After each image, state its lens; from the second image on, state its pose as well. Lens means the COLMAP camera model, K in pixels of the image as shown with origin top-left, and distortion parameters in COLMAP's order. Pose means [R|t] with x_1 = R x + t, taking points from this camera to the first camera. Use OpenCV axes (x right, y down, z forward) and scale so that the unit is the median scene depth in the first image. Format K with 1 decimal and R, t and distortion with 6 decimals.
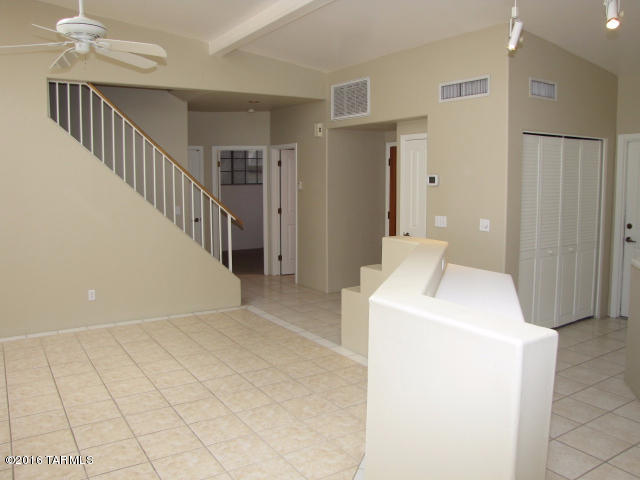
lens RADIAL K [[534.4, 0, 320.3], [0, 534.4, 234.5], [0, 0, 1]] dist [-0.188389, 0.162214]
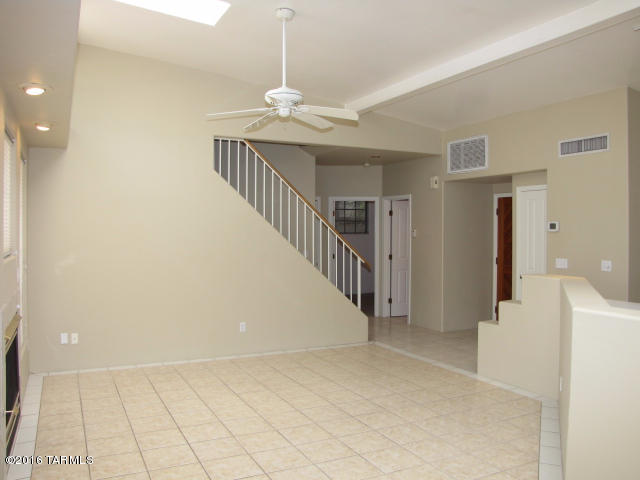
lens RADIAL K [[534.4, 0, 320.3], [0, 534.4, 234.5], [0, 0, 1]] dist [-0.188389, 0.162214]
pose [[0.993871, 0.004879, -0.110436, -0.133723], [-0.015802, 0.995037, -0.098245, 0.025179], [0.109409, 0.099388, 0.989016, -0.114010]]
